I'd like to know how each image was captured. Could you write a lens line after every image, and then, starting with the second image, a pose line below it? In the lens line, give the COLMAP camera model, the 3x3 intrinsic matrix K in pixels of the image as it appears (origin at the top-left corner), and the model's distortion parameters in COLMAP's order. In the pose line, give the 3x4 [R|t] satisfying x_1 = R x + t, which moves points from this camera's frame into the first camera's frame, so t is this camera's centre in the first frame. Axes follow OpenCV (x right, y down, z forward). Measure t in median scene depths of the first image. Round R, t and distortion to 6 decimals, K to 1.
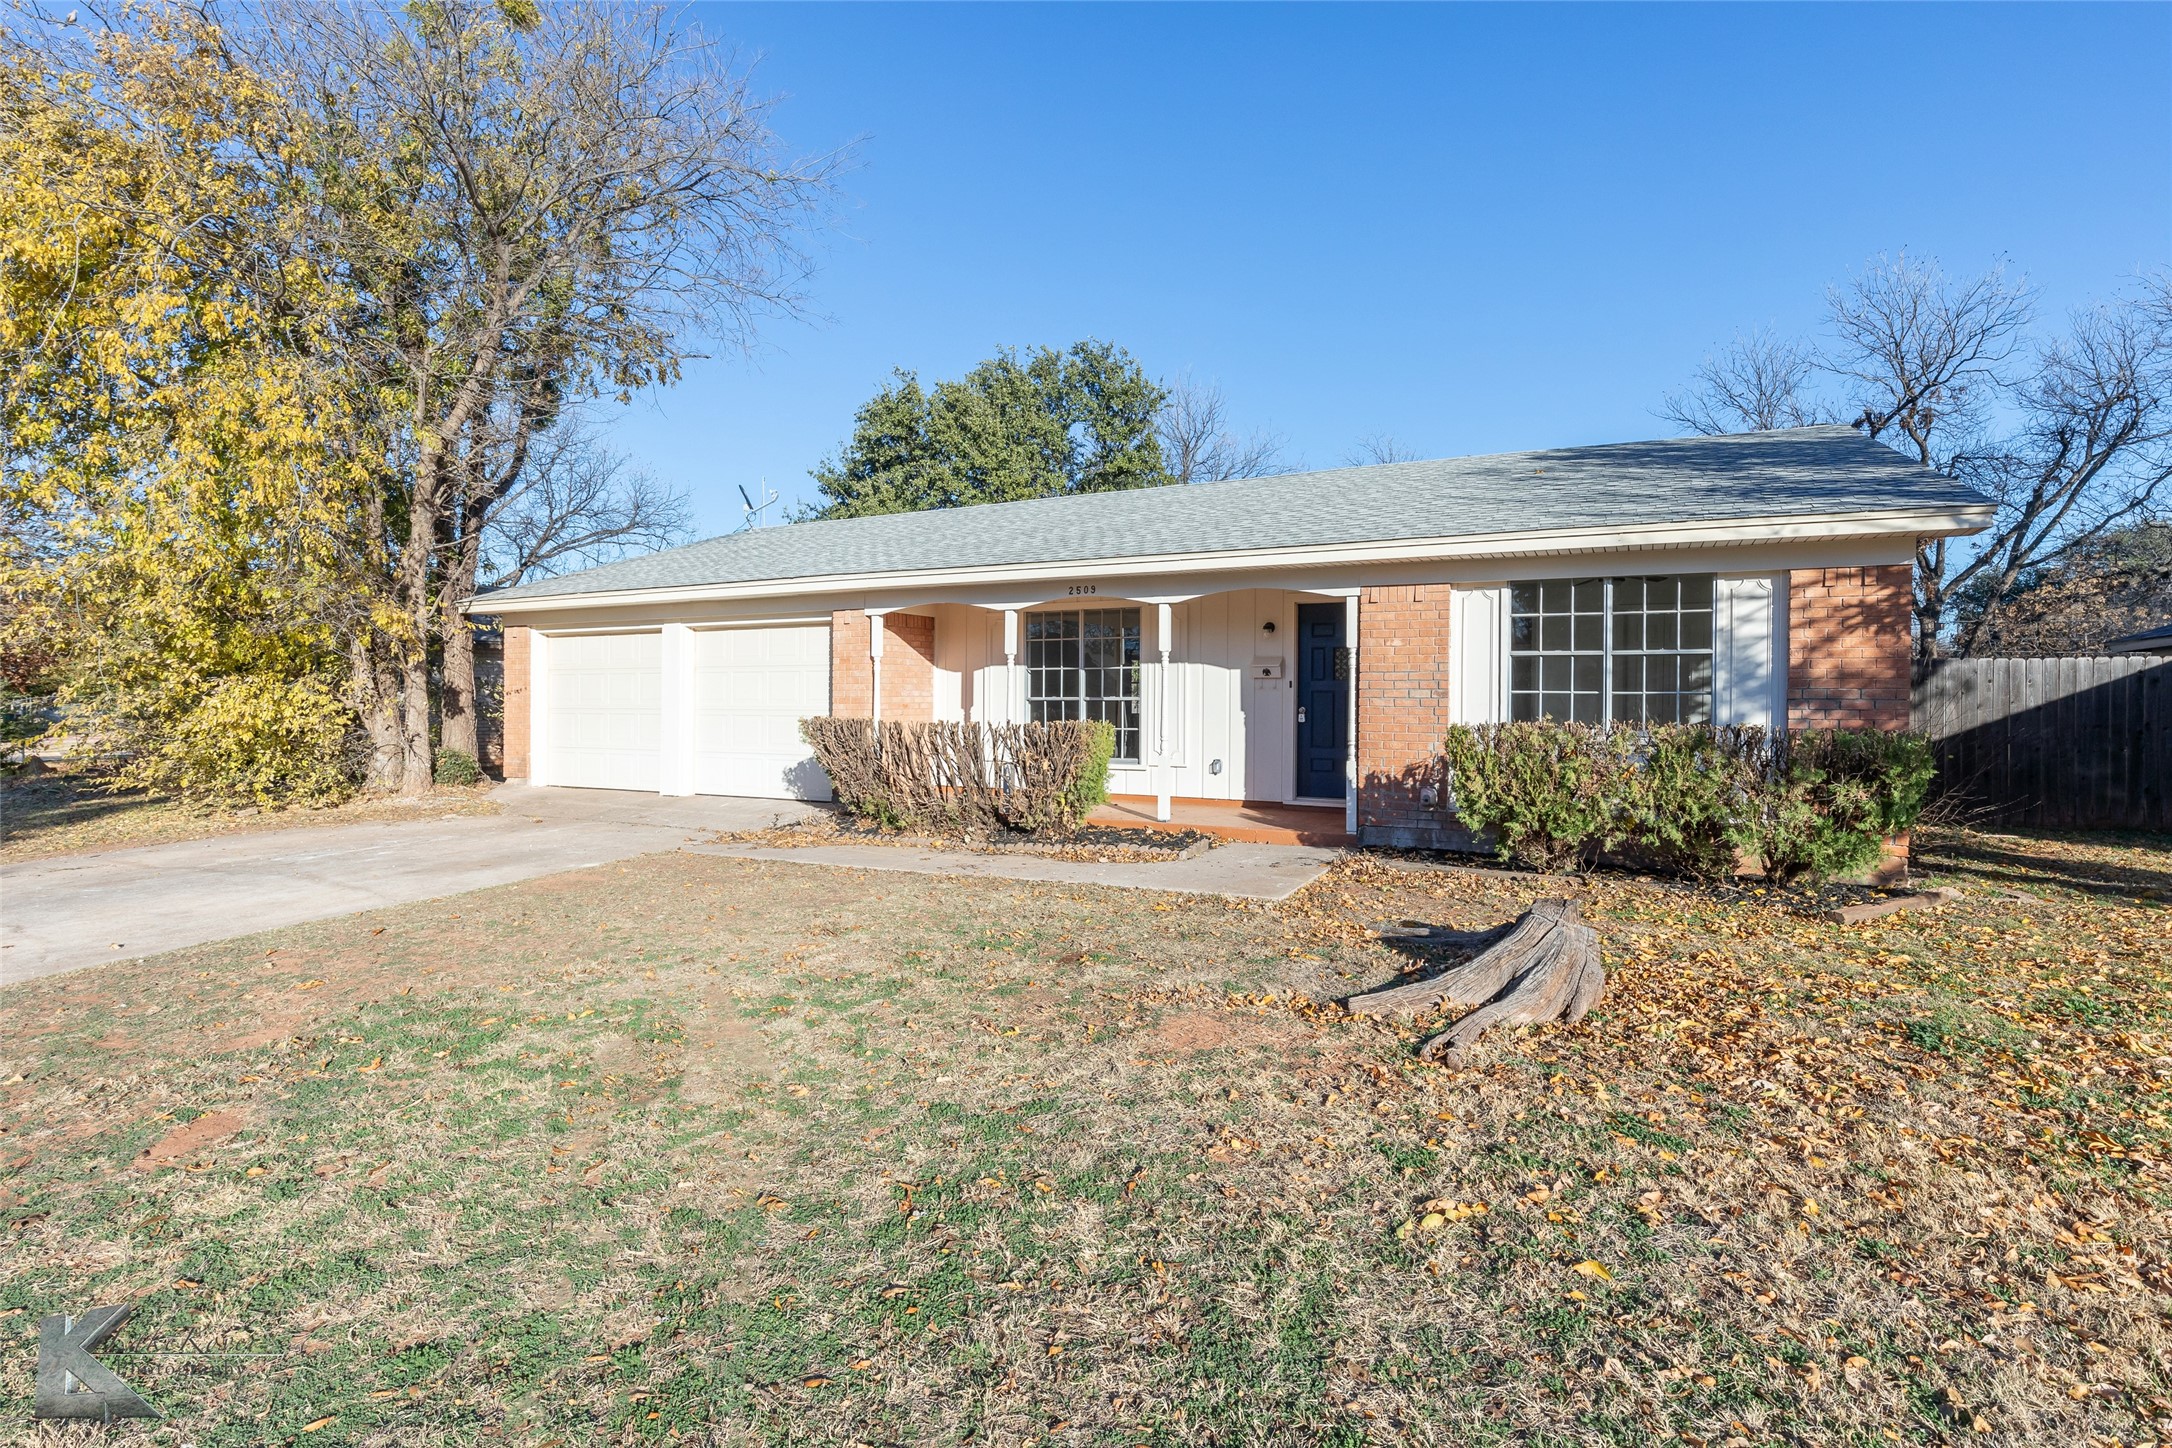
lens RADIAL K [[1070.3, 0, 1086.0], [0, 1070.3, 724.0], [0, 0, 1]] dist [0.003296, 0.000015]
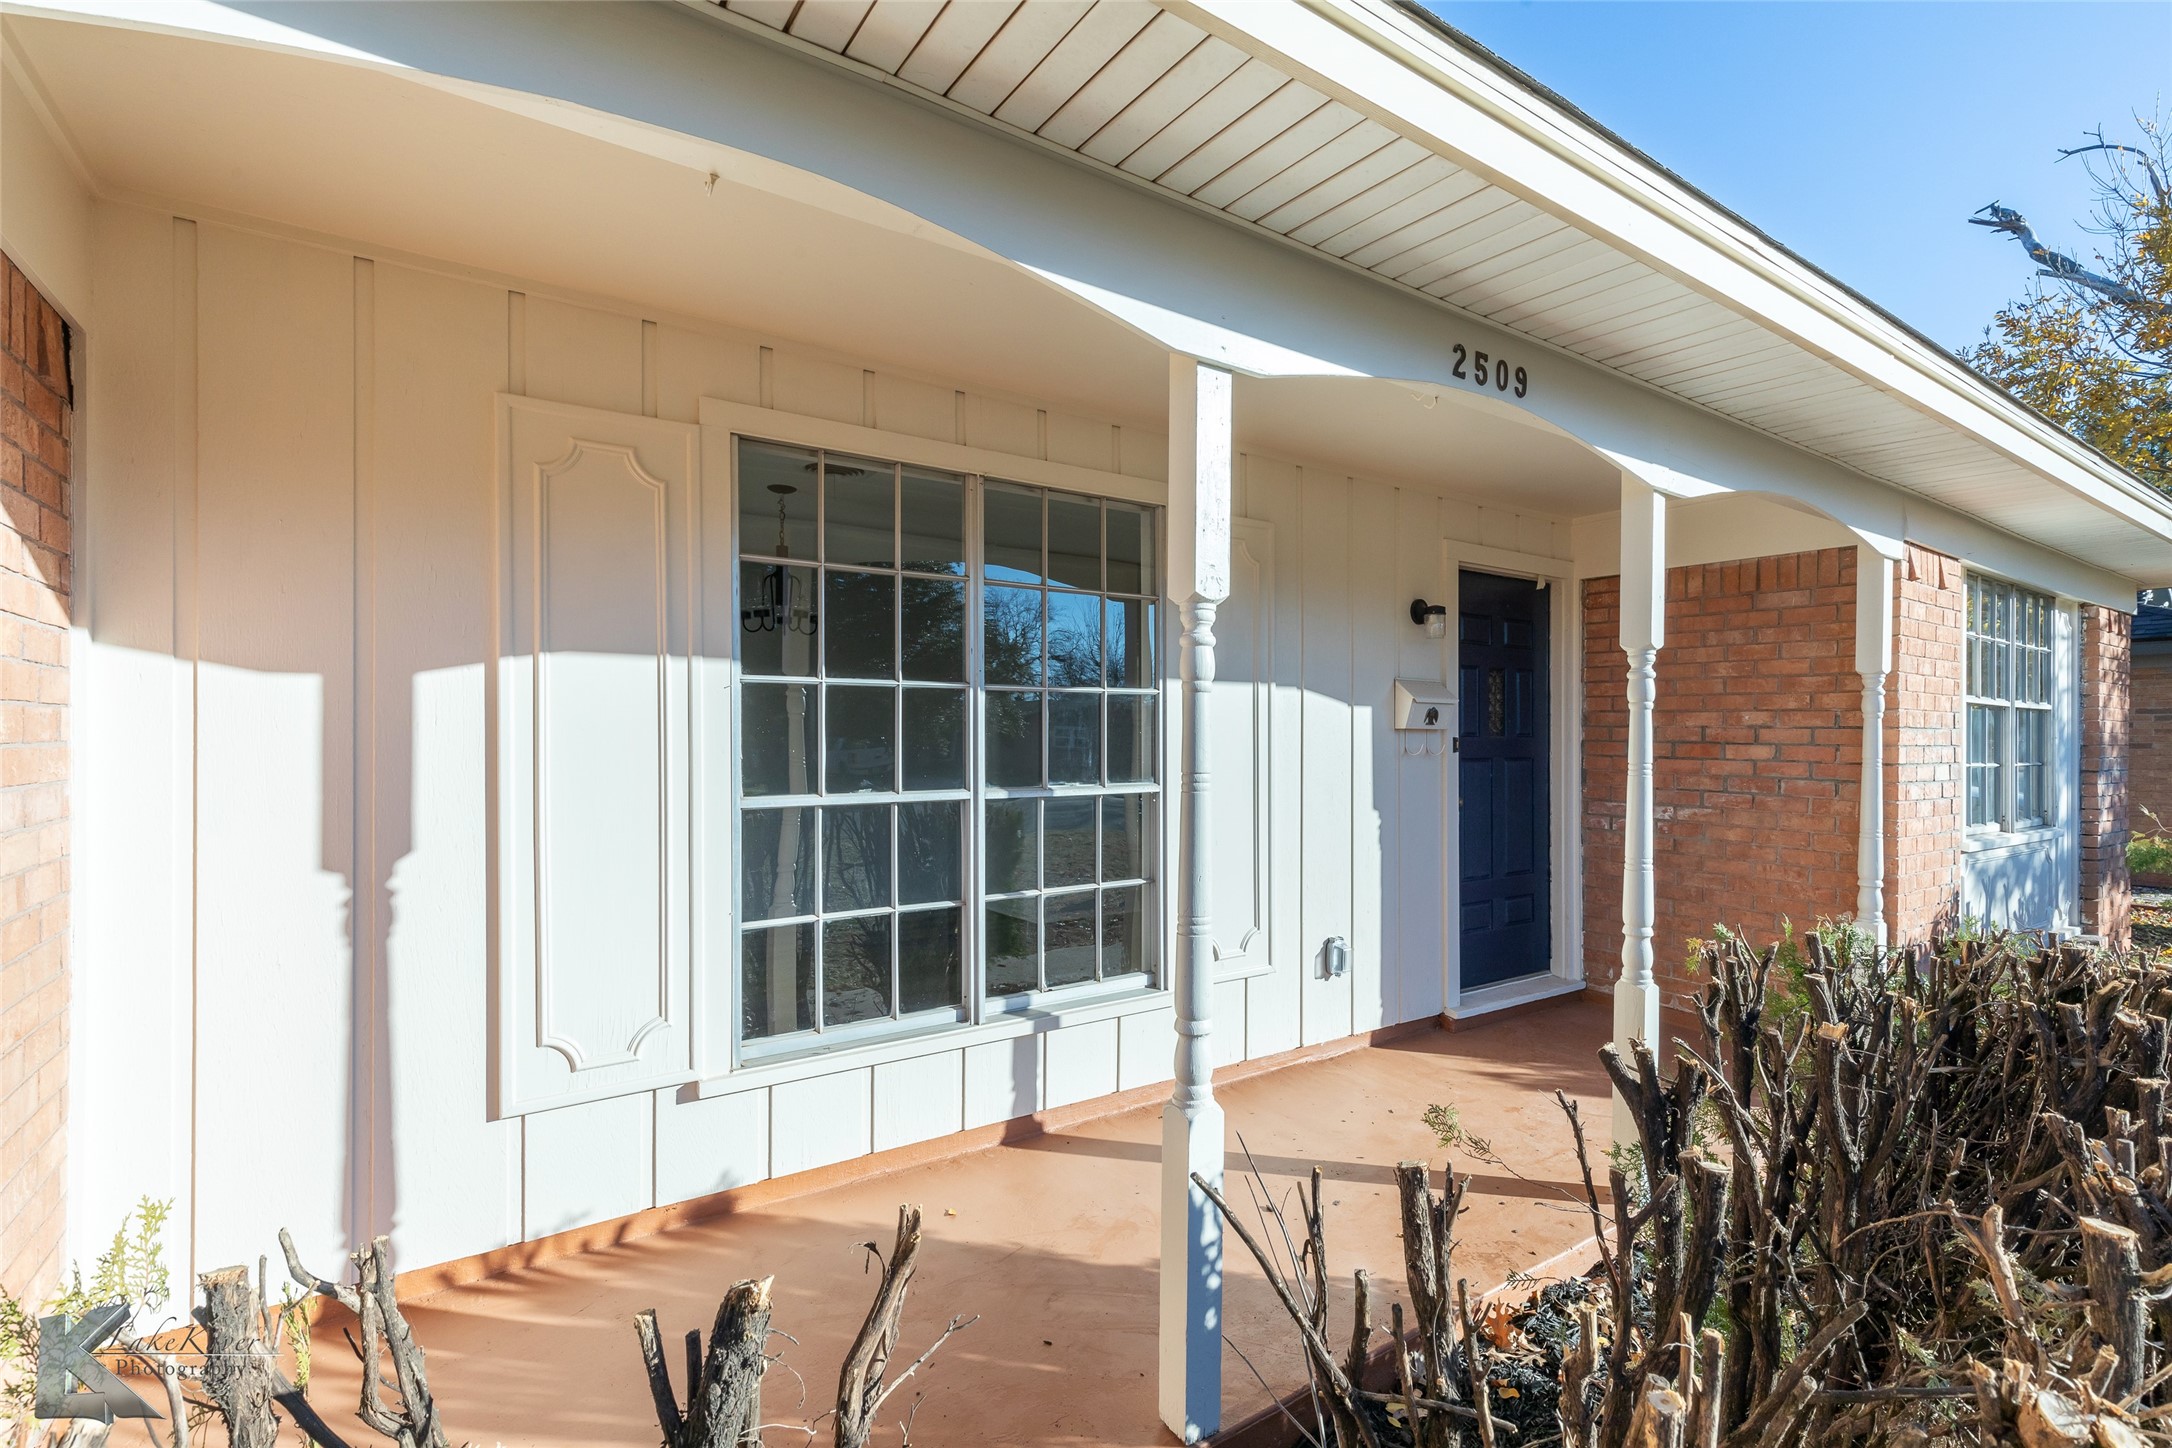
lens RADIAL K [[988.0, 0, 1080.0], [0, 988.0, 734.4], [0, 0, 1]] dist [0.009525, -0.001297]
pose [[0.471597, -0.004482, 0.881803, -0.237928], [0.013739, 0.999903, -0.002266, -0.041760], [-0.881707, 0.013183, 0.471613, 0.938881]]
